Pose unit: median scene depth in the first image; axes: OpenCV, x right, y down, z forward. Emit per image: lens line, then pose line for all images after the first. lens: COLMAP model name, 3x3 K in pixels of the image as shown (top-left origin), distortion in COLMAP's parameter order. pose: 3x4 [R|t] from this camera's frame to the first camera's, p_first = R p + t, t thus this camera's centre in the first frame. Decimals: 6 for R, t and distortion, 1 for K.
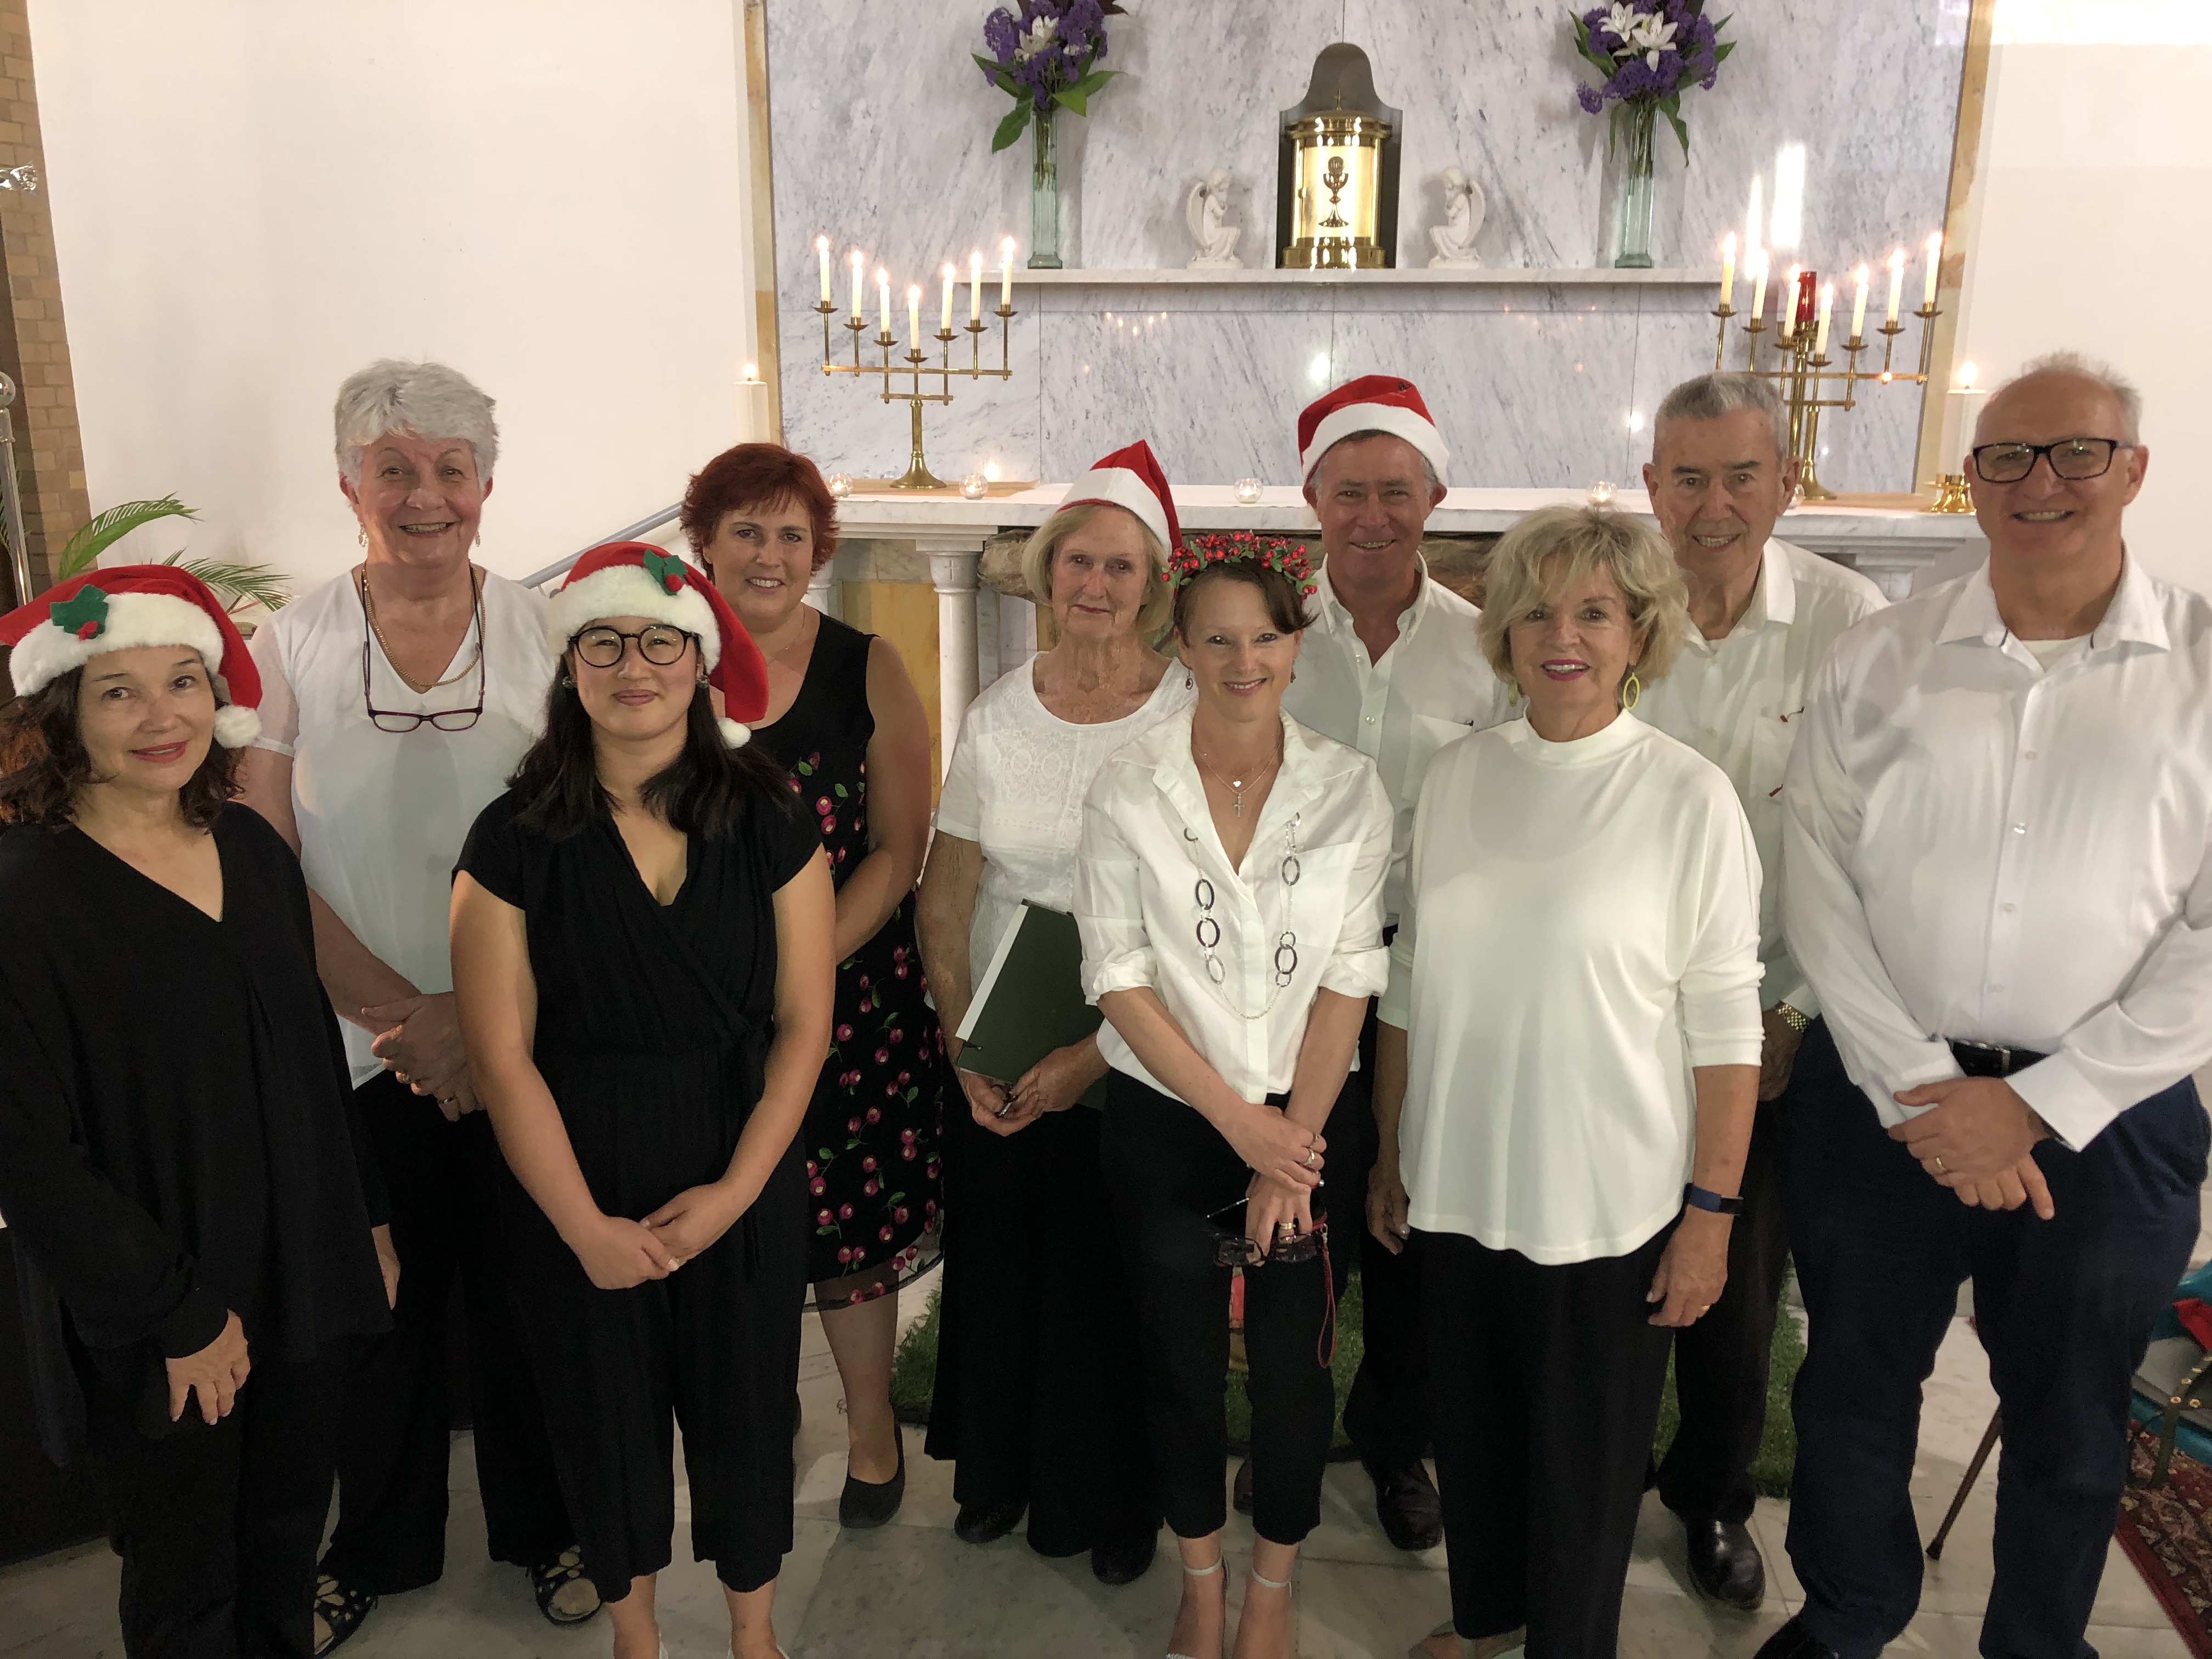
lens RADIAL K [[1839.6, 0, 1080.5], [0, 1839.6, 850.6], [0, 0, 1]] dist [-0.037987, 0.067724]
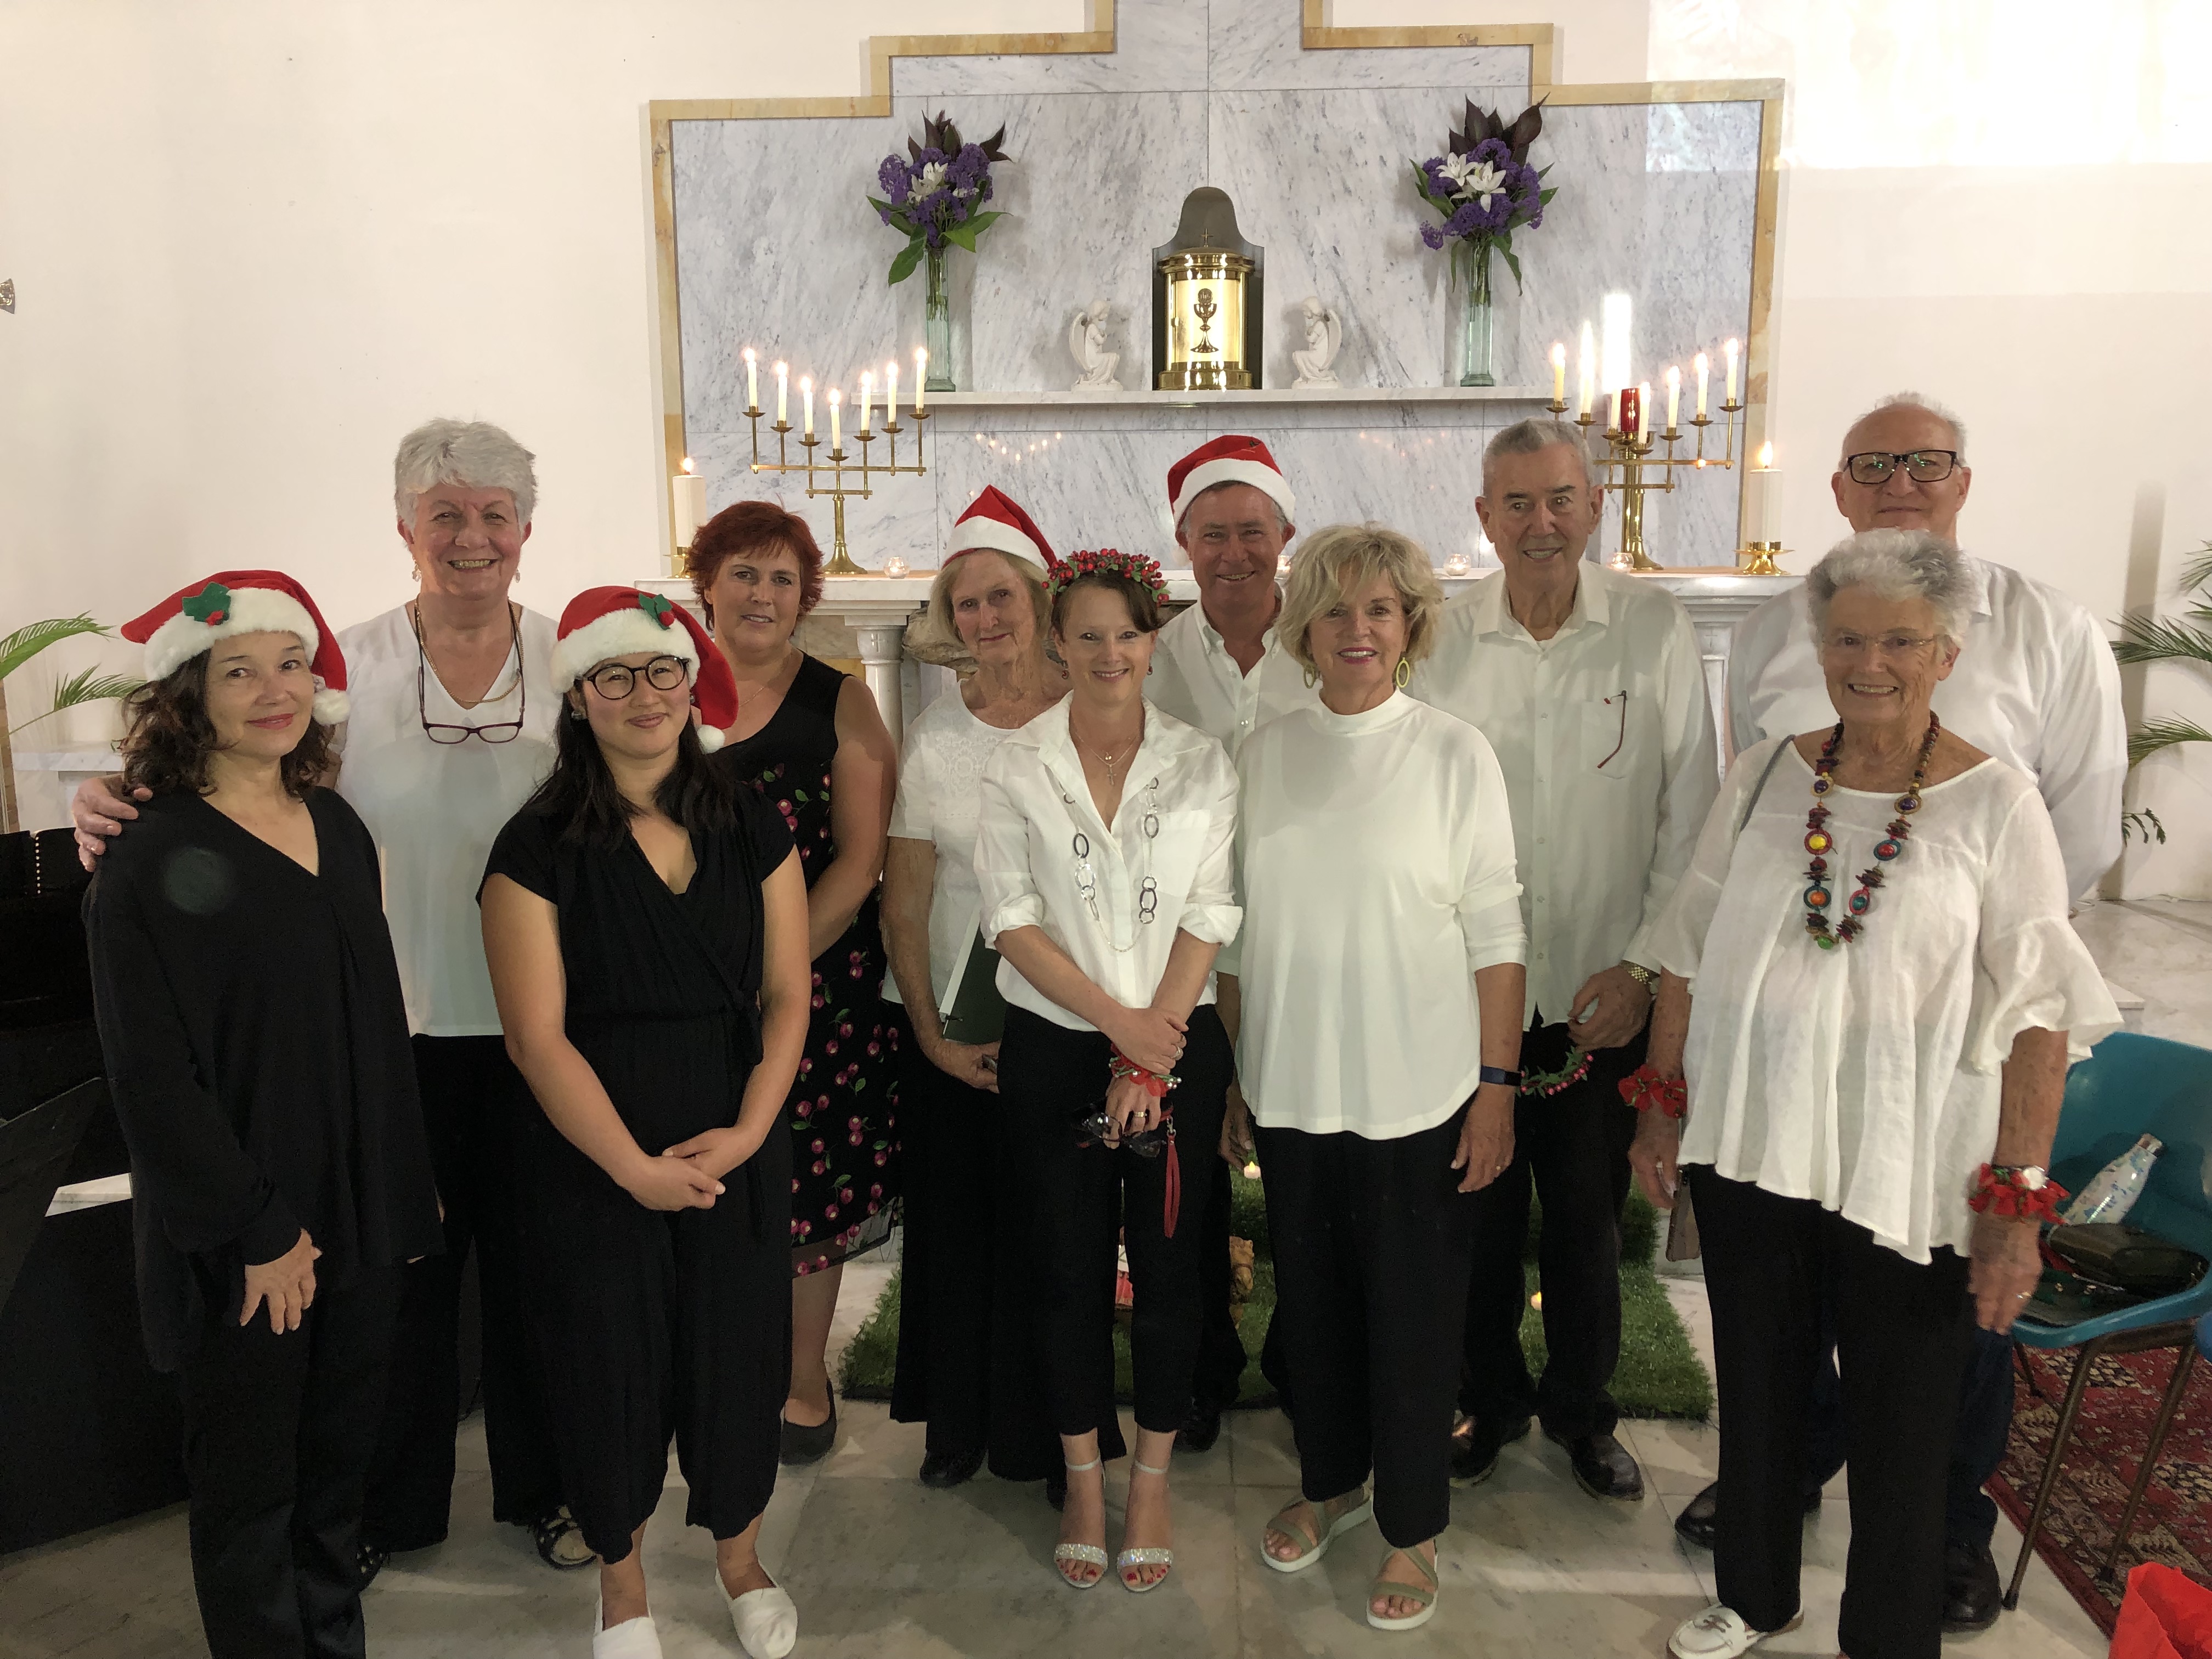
lens RADIAL K [[1839.6, 0, 1089.2], [0, 1839.6, 872.5], [0, 0, 1]] dist [-0.037987, 0.067724]
pose [[0.996718, -0.025176, 0.076941, -0.022661], [0.030181, 0.997455, -0.064598, 0.037360], [-0.075119, 0.066708, 0.994941, -0.059906]]
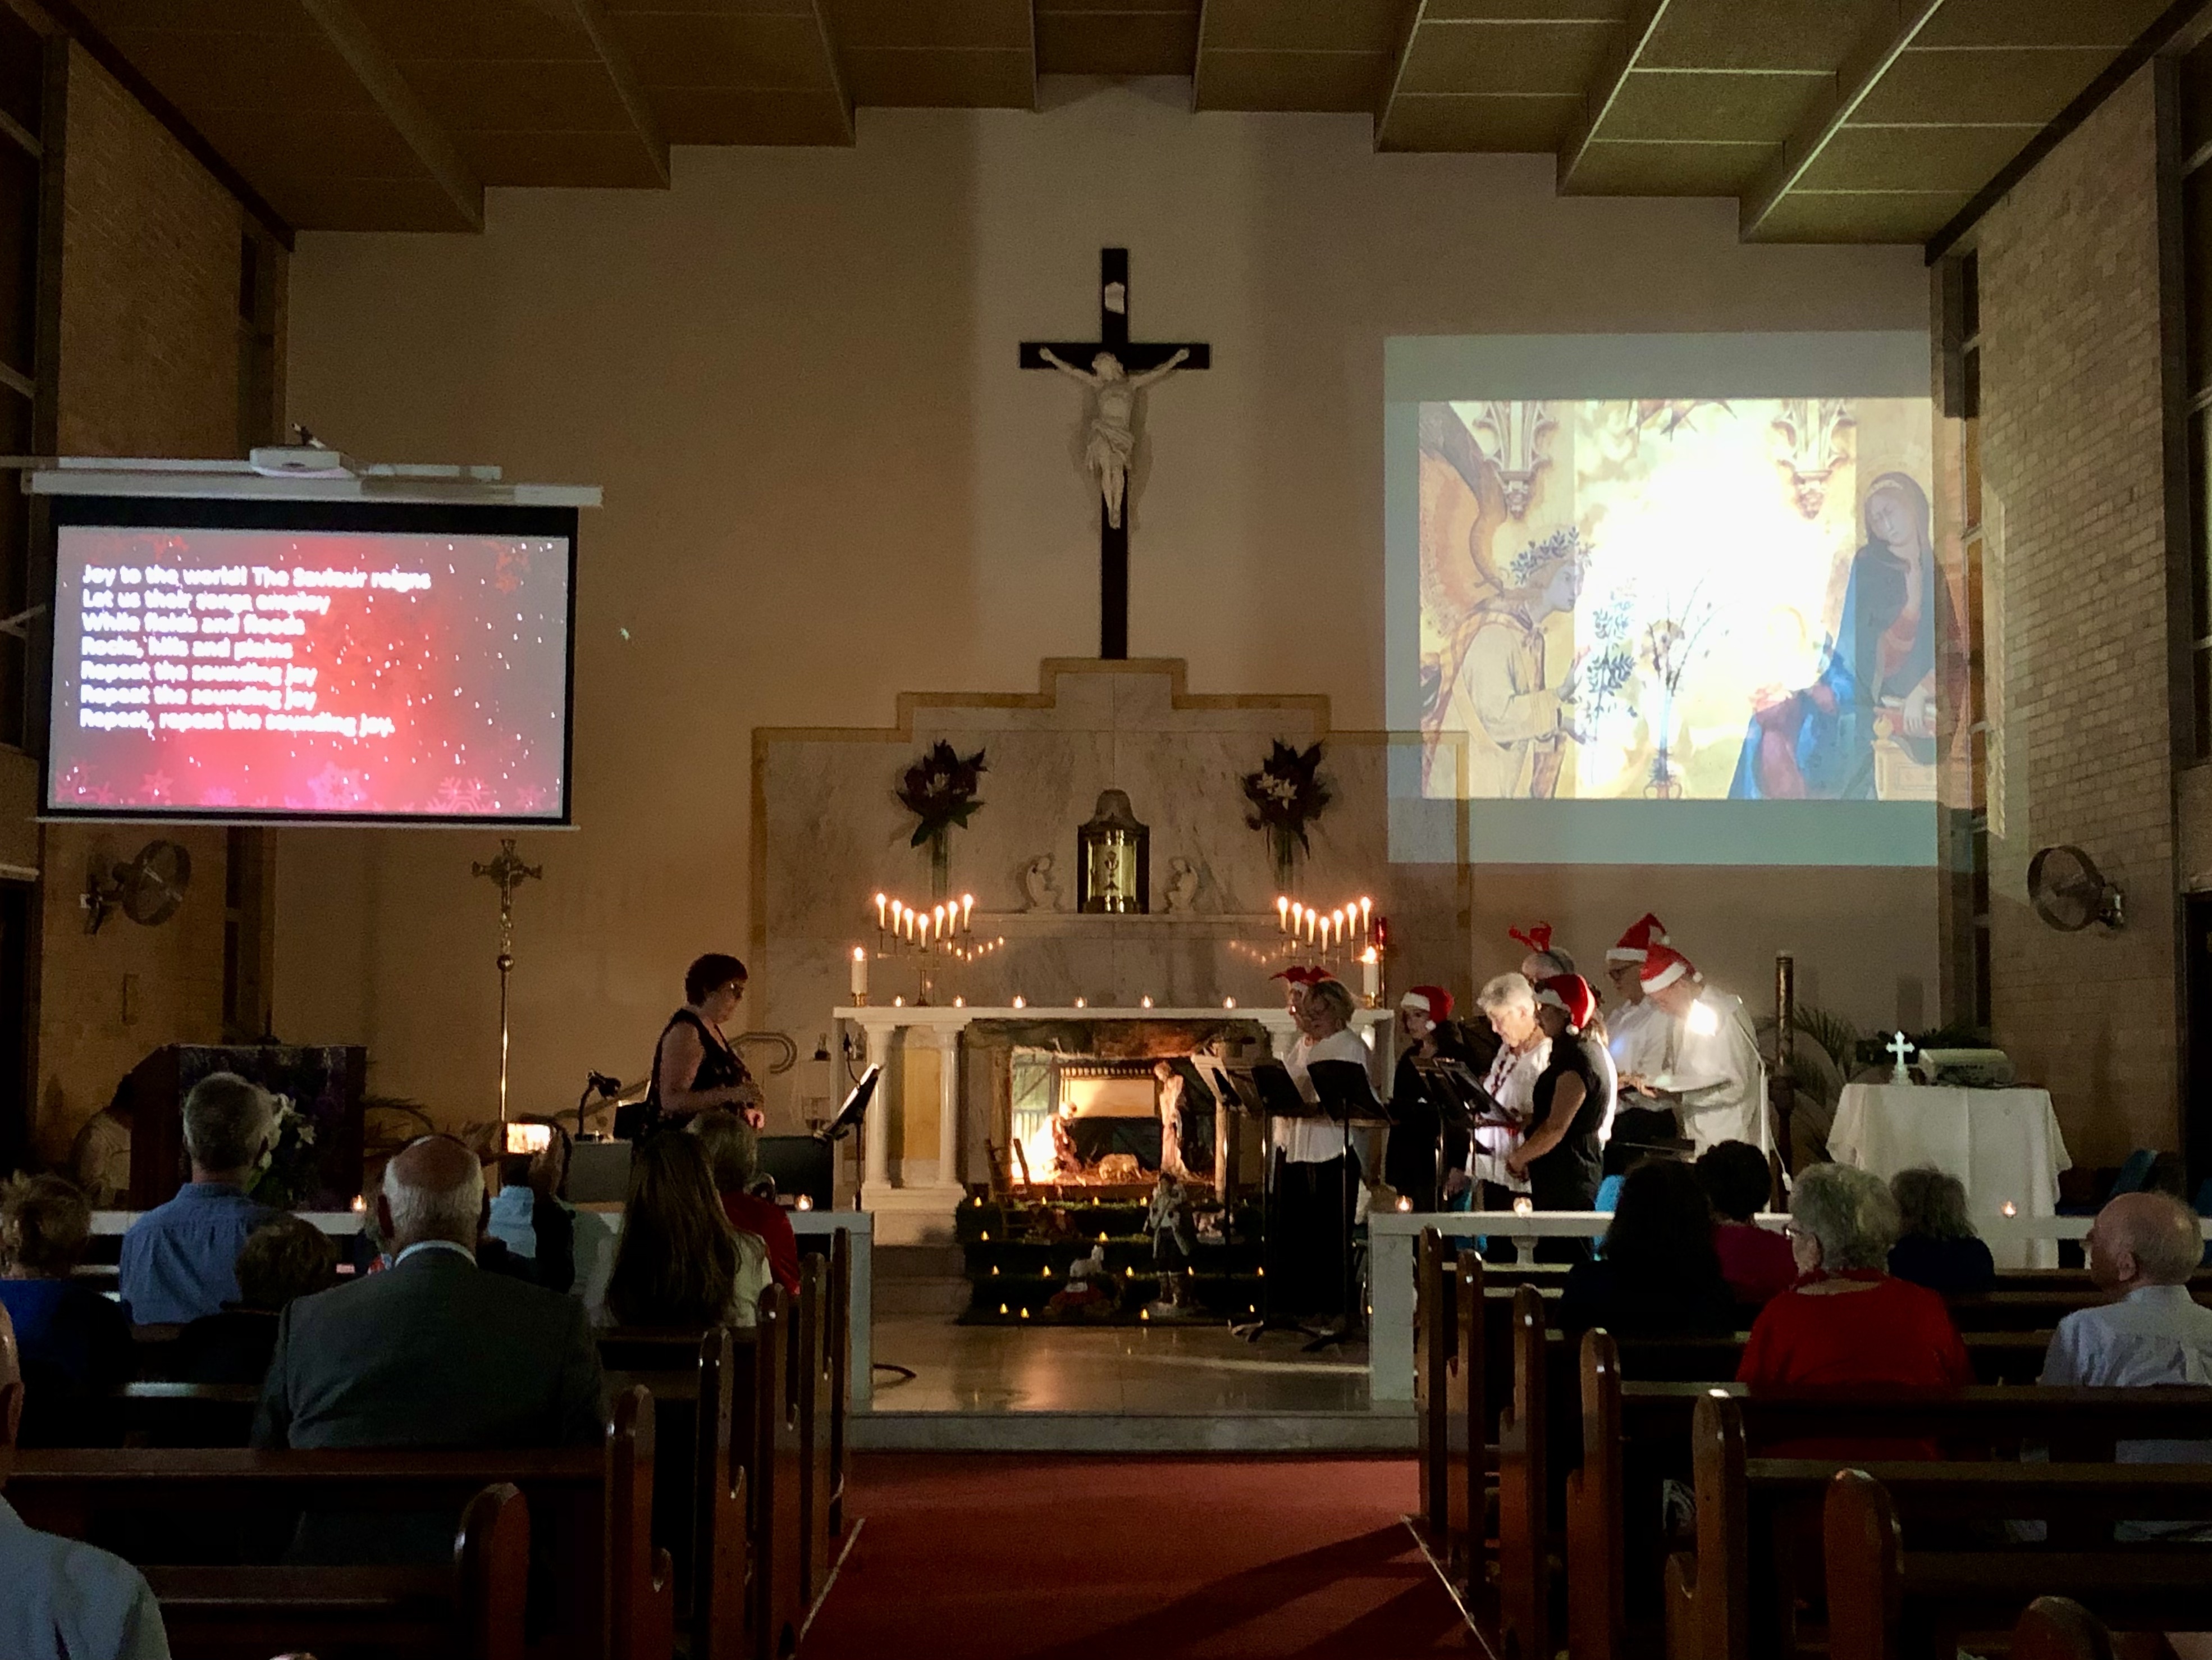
lens RADIAL K [[3106.5, 0, 1132.3], [0, 3106.5, 807.2], [0, 0, 1]] dist [0.127875, 0.000000]
pose [[0.990394, 0.009617, 0.137941, -0.246586], [0.037341, 0.941913, -0.333774, 0.561579], [-0.133139, 0.335719, 0.932506, -1.753428]]
